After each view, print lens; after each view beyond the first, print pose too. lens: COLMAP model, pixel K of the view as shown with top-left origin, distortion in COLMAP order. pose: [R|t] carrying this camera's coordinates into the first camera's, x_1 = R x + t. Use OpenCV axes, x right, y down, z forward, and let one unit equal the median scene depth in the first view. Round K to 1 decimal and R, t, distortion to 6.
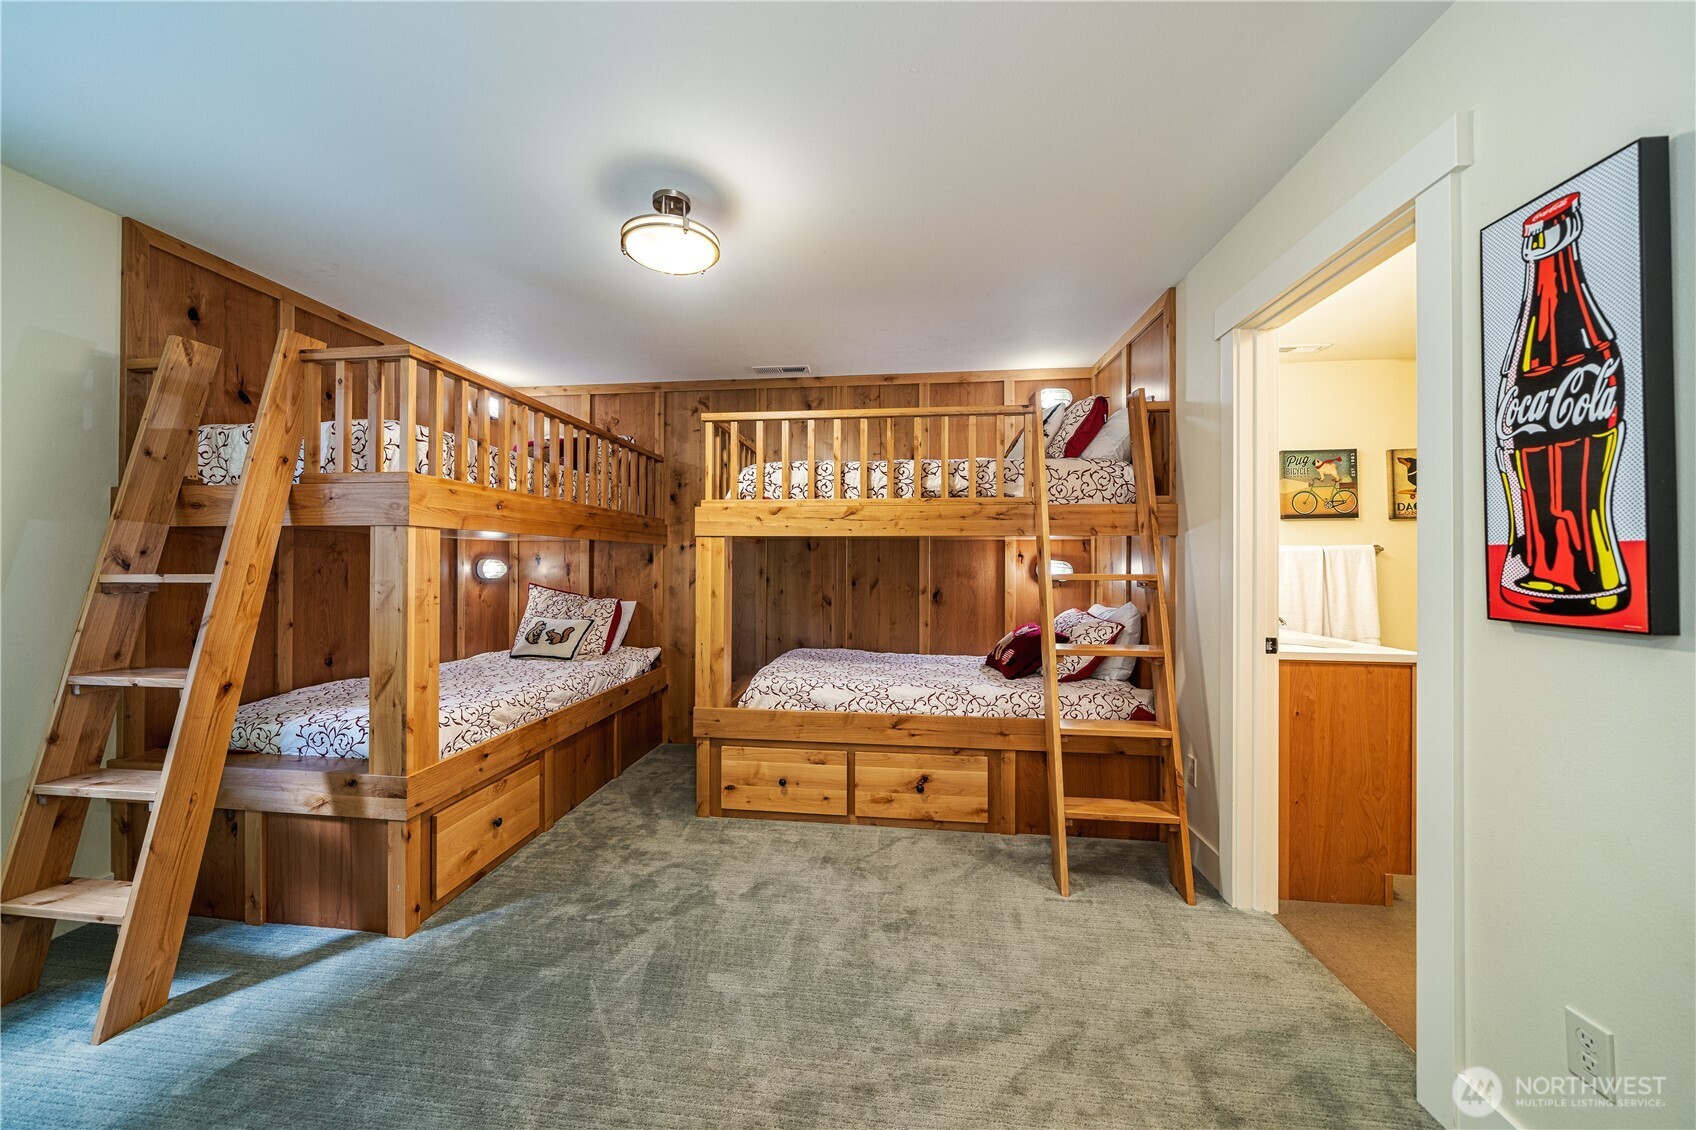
lens RADIAL K [[595.1, 0, 848.1], [0, 595.1, 565.2], [0, 0, 1]] dist [0.000400, -0.000054]
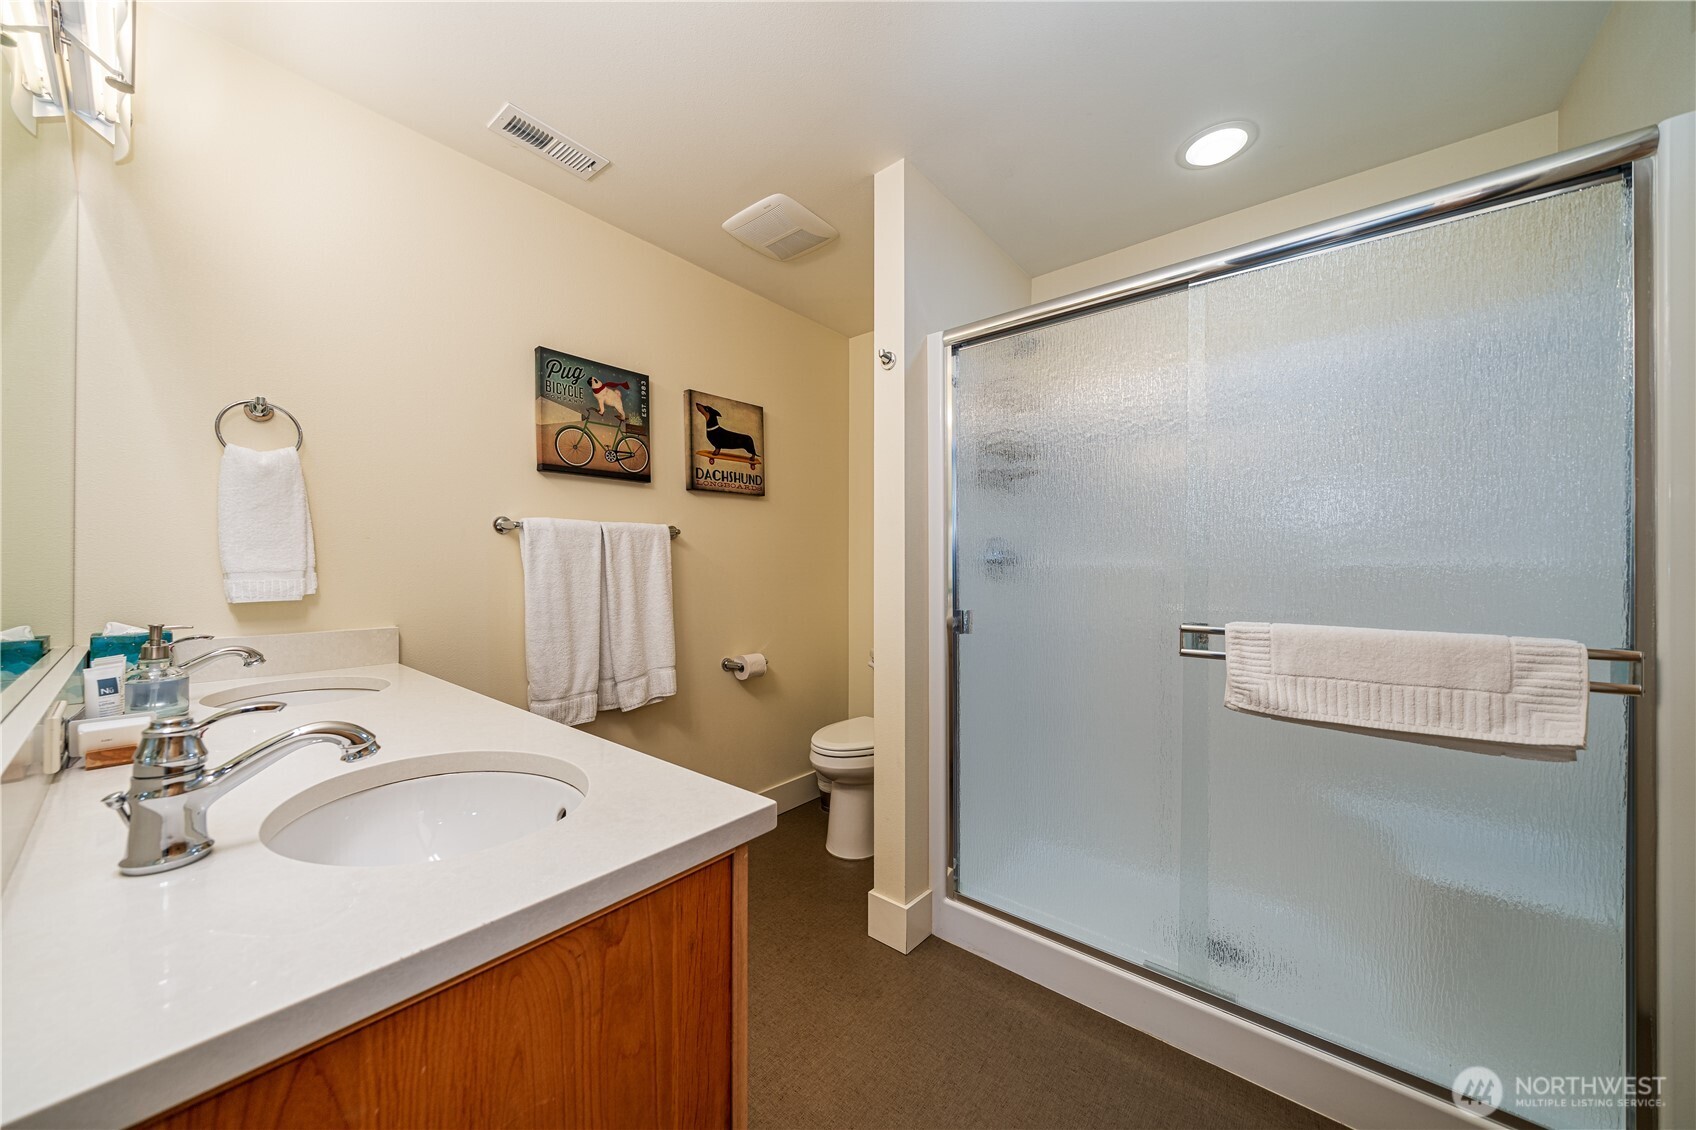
lens RADIAL K [[595.1, 0, 846.2], [0, 595.1, 571.0], [0, 0, 1]] dist [0.000400, -0.000054]
pose [[0.544657, 0.001930, 0.838657, 0.428251], [-0.003659, 0.999993, 0.000075, 0.015845], [-0.838651, -0.003110, 0.544660, 0.465649]]
